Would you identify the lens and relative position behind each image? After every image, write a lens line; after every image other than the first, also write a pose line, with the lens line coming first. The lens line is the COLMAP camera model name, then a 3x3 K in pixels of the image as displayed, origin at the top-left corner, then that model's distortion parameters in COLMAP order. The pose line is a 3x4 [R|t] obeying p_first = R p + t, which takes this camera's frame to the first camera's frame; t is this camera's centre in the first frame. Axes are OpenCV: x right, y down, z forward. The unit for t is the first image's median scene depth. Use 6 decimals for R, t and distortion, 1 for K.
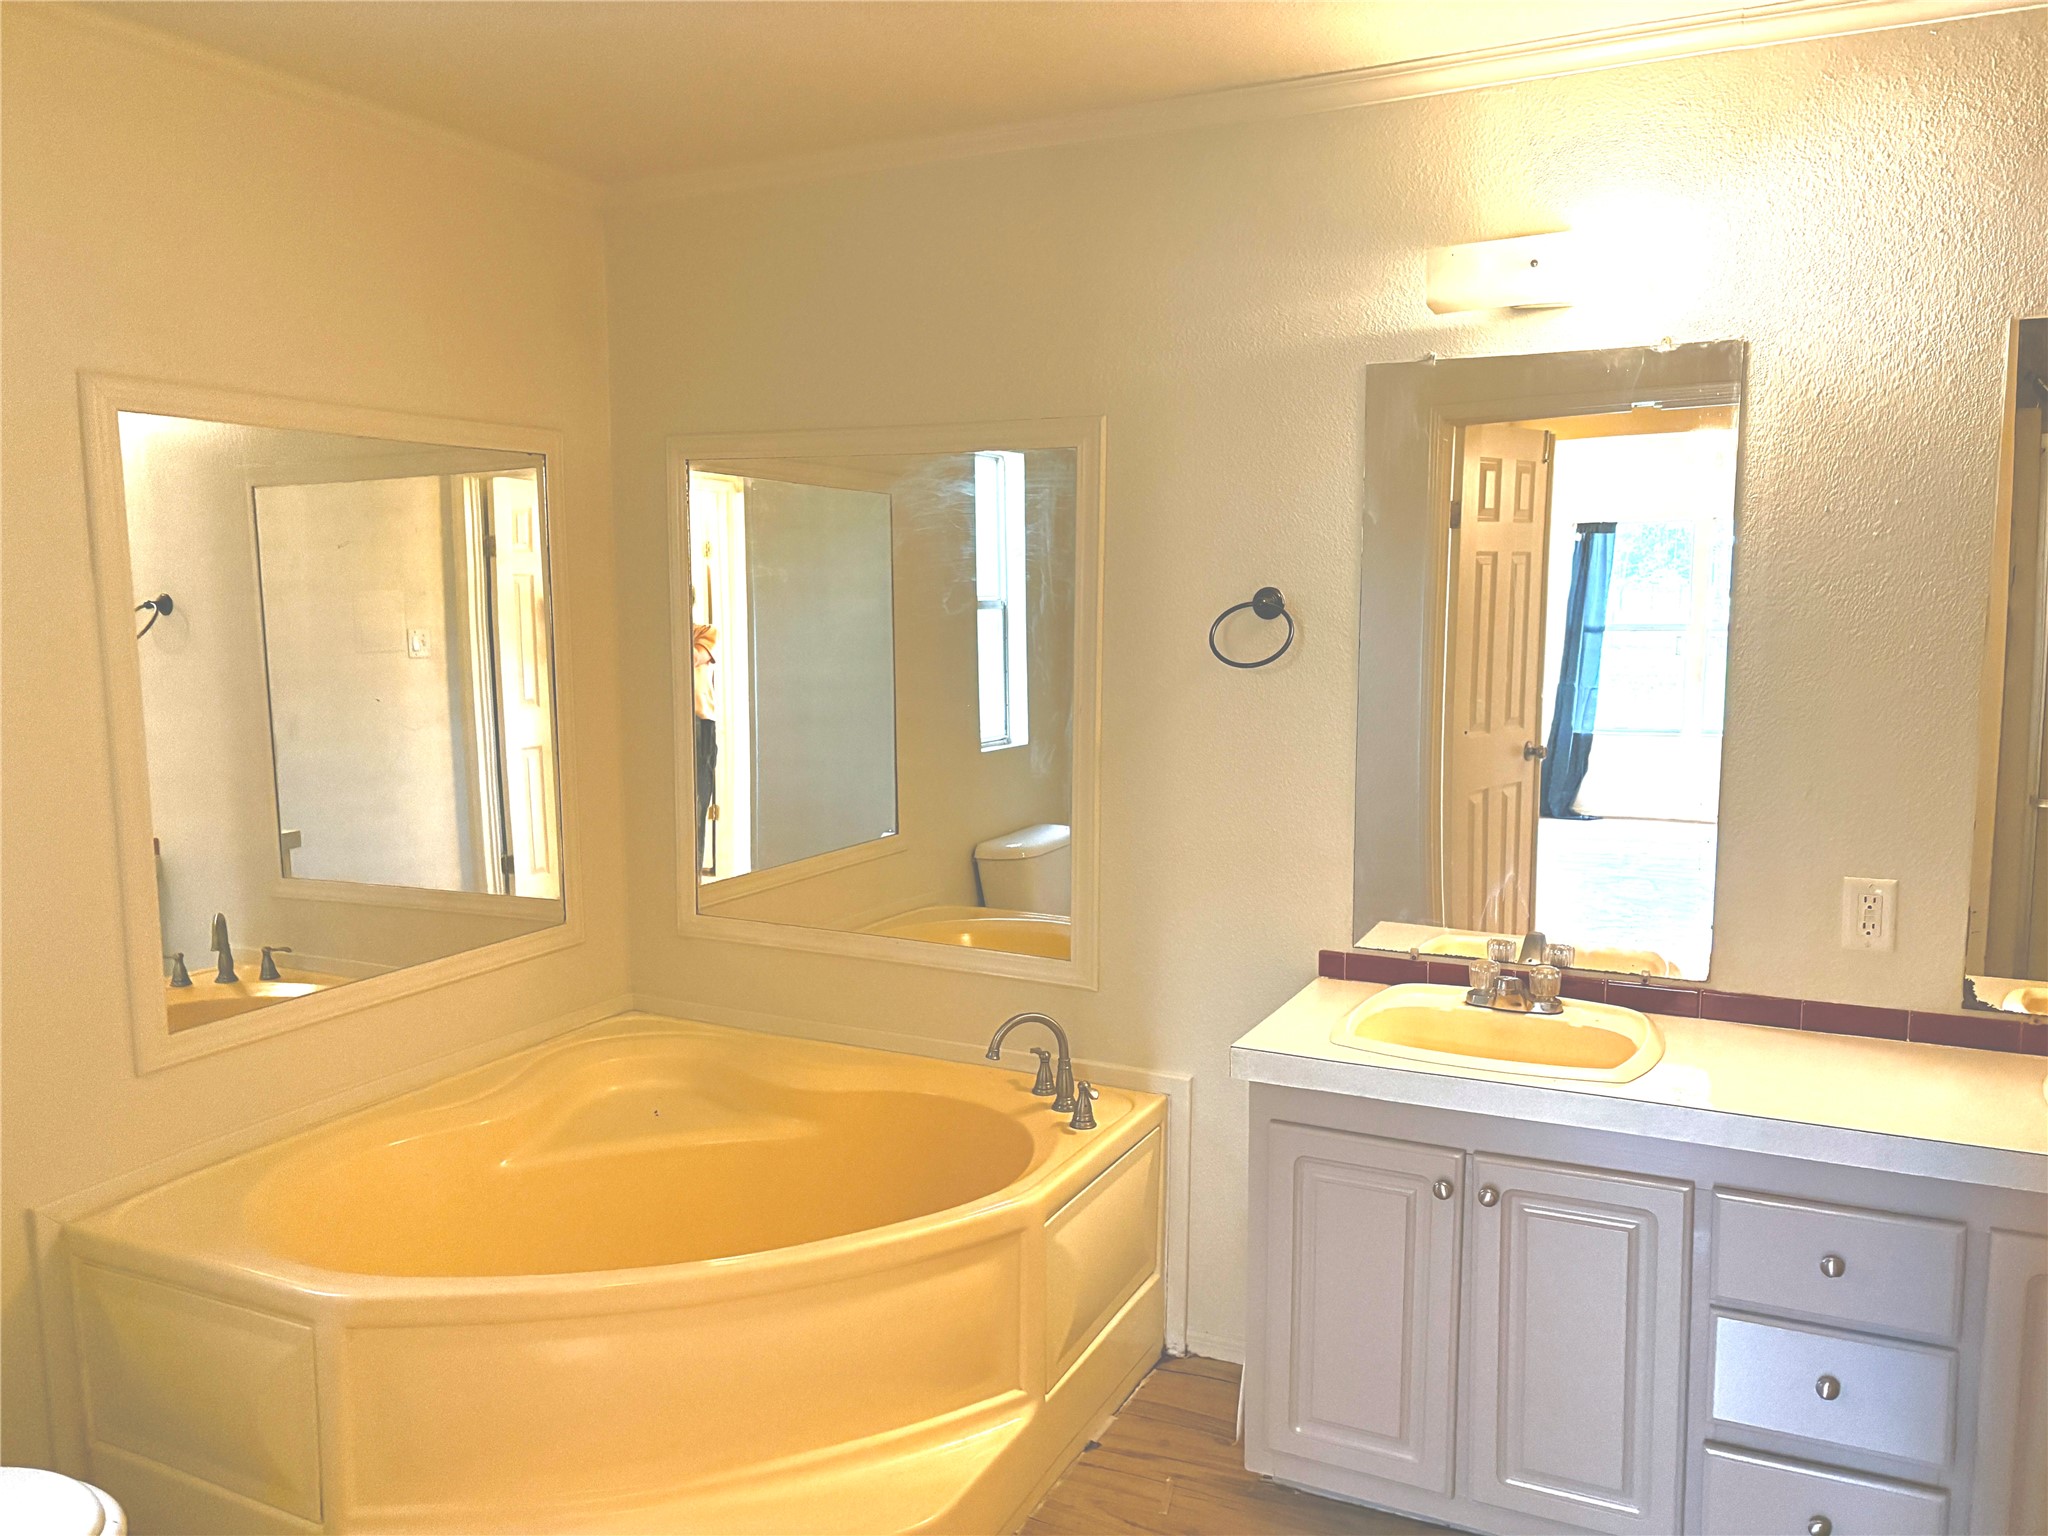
lens RADIAL K [[1549.8, 0, 1023.6], [0, 1549.8, 773.0], [0, 0, 1]] dist [0.039826, -0.042701]
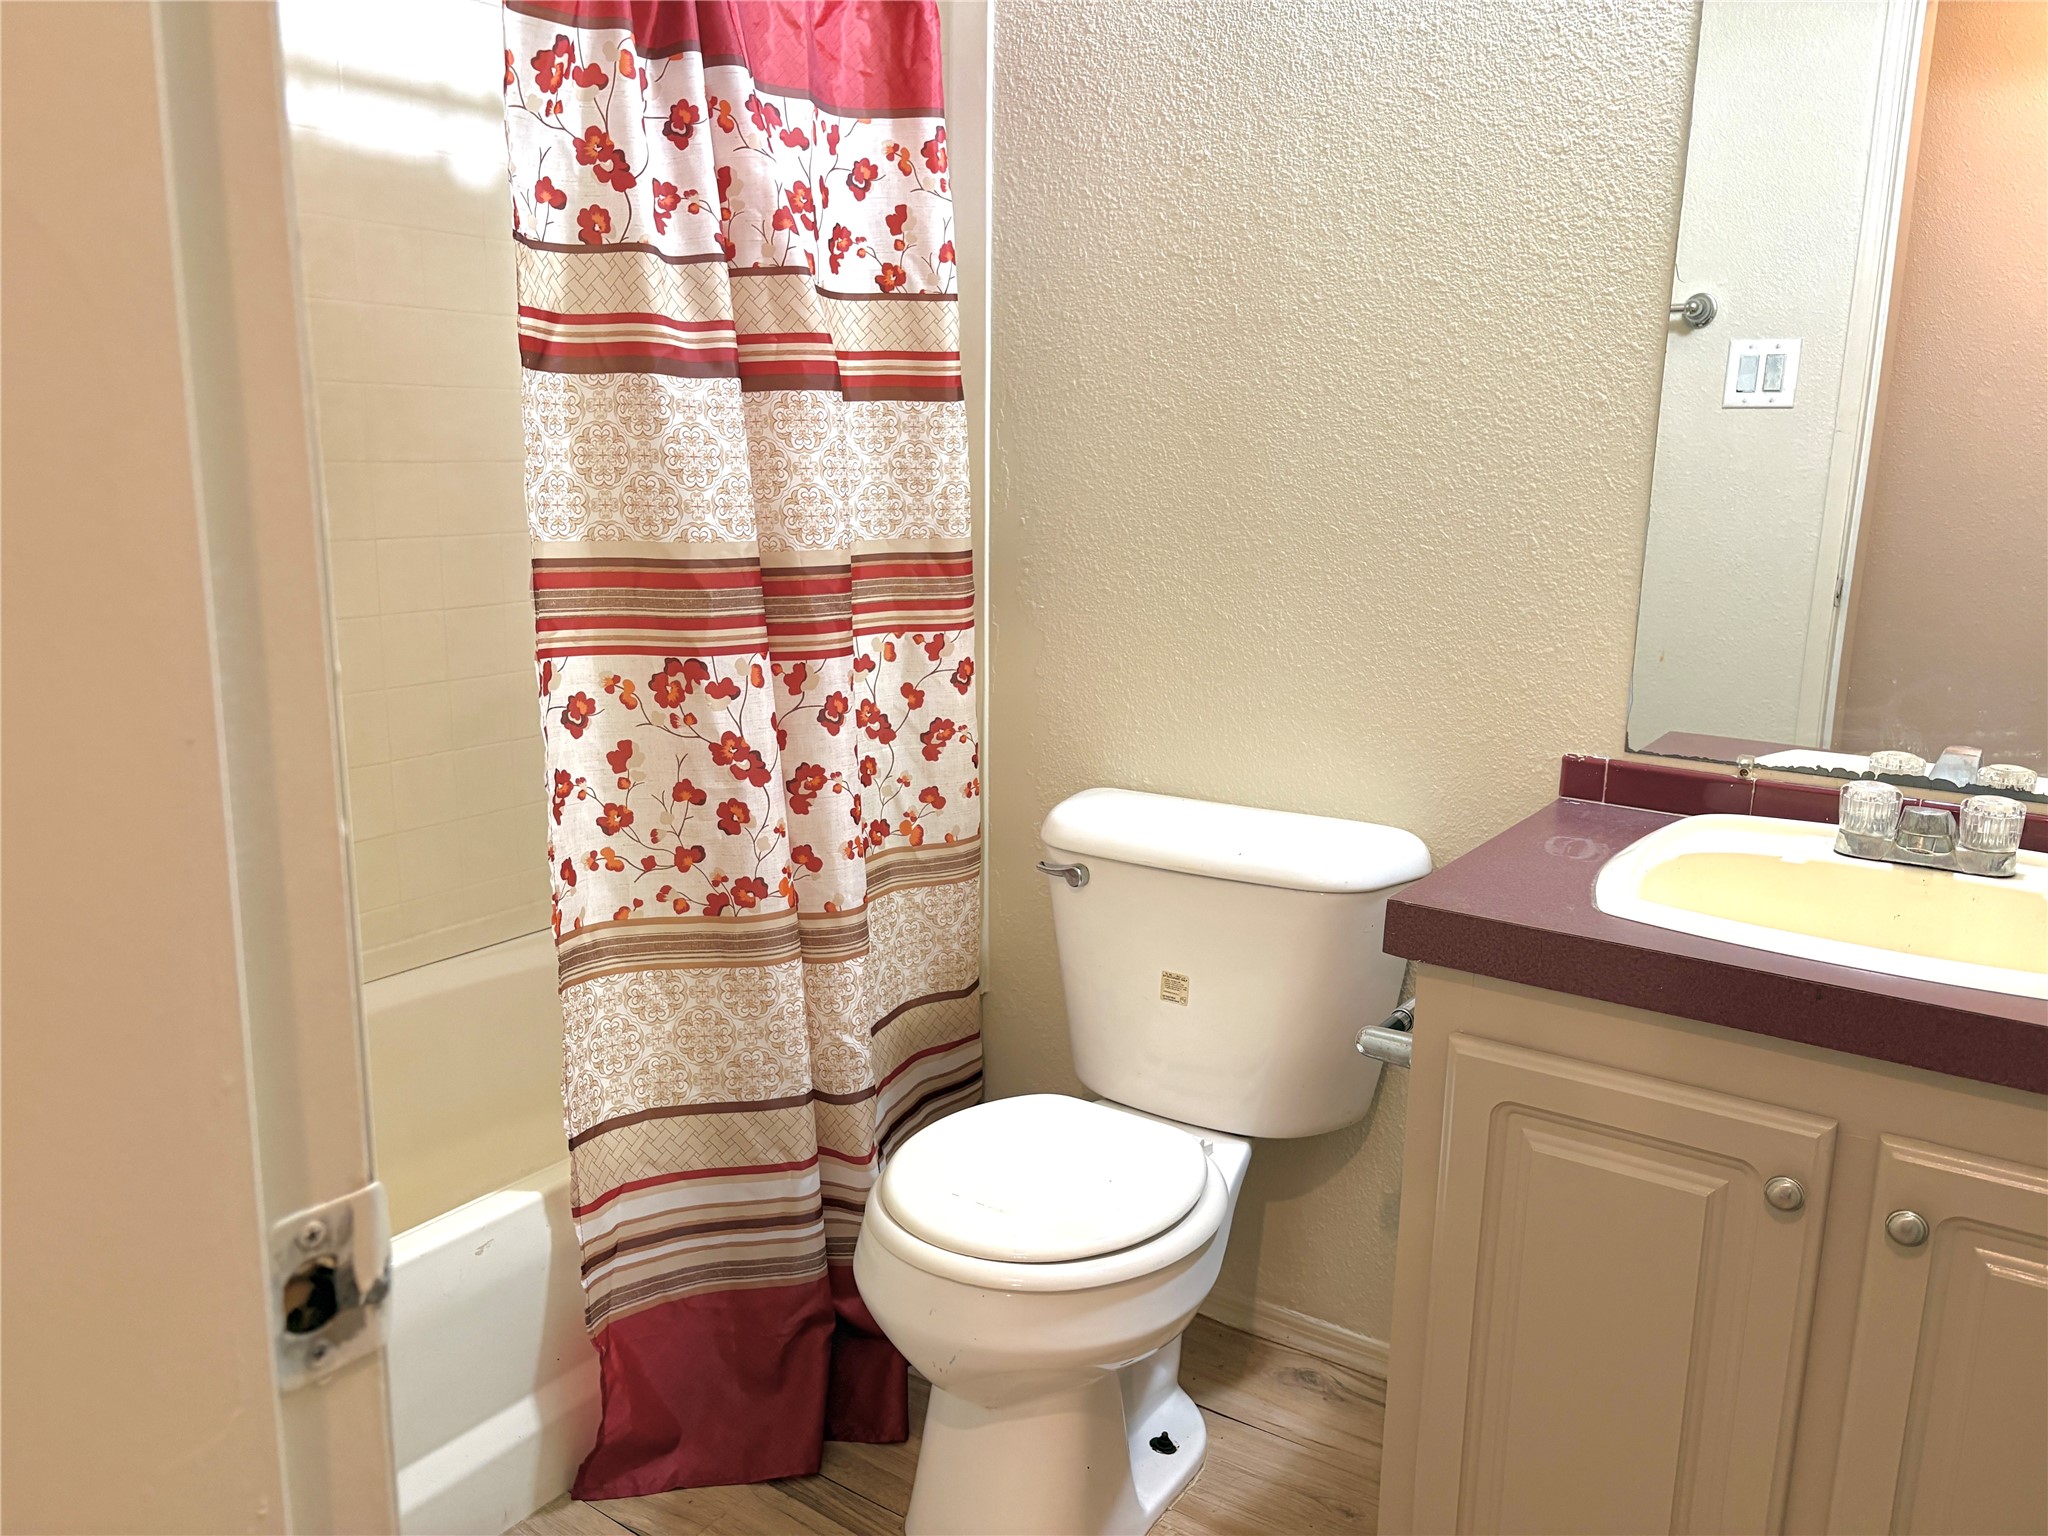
lens RADIAL K [[1549.8, 0, 1024.3], [0, 1549.8, 763.9], [0, 0, 1]] dist [0.039826, -0.042701]
pose [[0.990922, 0.047900, -0.125615, 0.060745], [-0.033311, 0.992717, 0.115774, 0.058789], [0.130246, -0.110539, 0.985301, 0.400267]]
